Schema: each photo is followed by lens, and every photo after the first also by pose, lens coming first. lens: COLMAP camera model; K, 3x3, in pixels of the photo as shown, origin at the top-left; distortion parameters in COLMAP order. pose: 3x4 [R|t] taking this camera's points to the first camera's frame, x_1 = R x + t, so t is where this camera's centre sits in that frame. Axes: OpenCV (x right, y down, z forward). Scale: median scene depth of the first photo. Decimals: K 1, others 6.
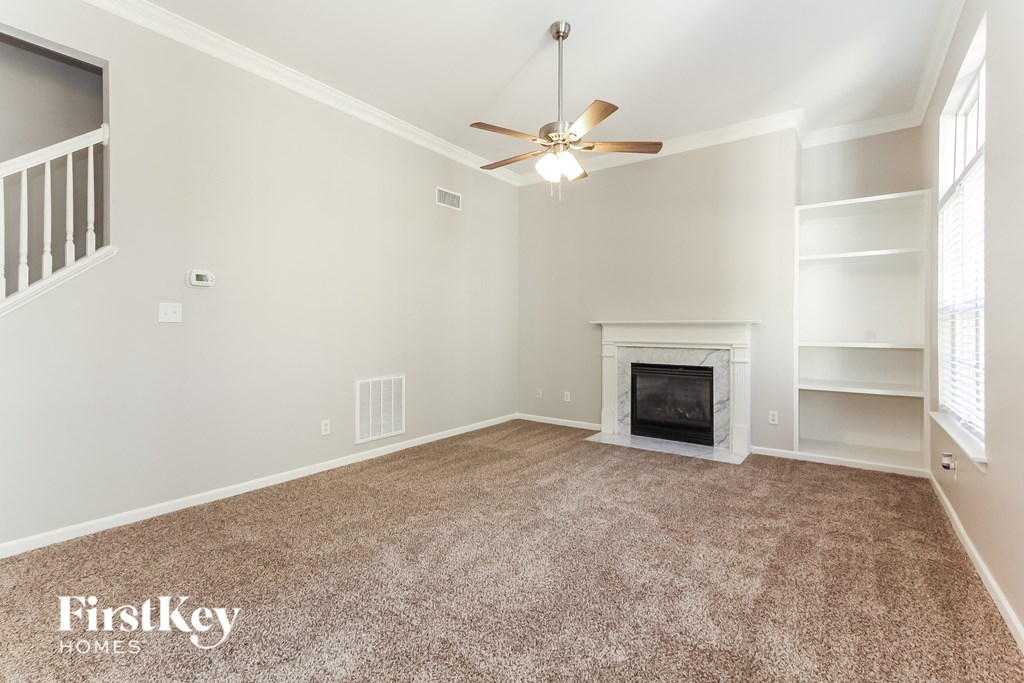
lens RADIAL K [[474.8, 0, 514.3], [0, 474.8, 327.8], [0, 0, 1]] dist [-0.001406, 0.000128]
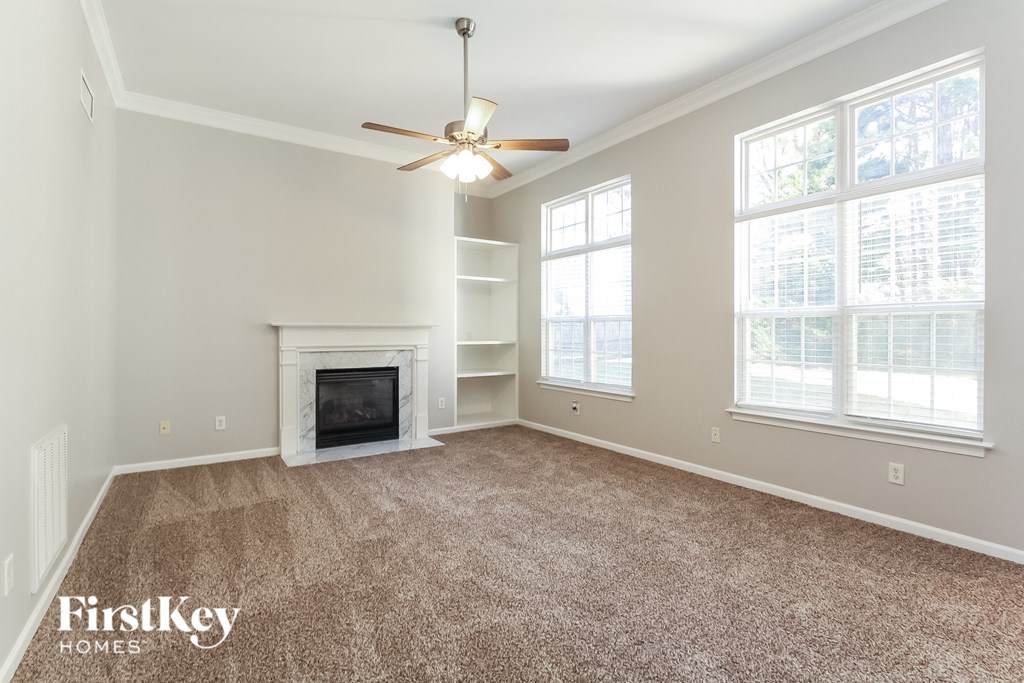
lens RADIAL K [[474.8, 0, 514.3], [0, 474.8, 327.8], [0, 0, 1]] dist [-0.001406, 0.000128]
pose [[0.342891, 0.004854, 0.939363, -0.524353], [0.002043, 0.999980, -0.005913, 0.000243], [-0.939373, 0.003947, 0.342874, 0.373716]]
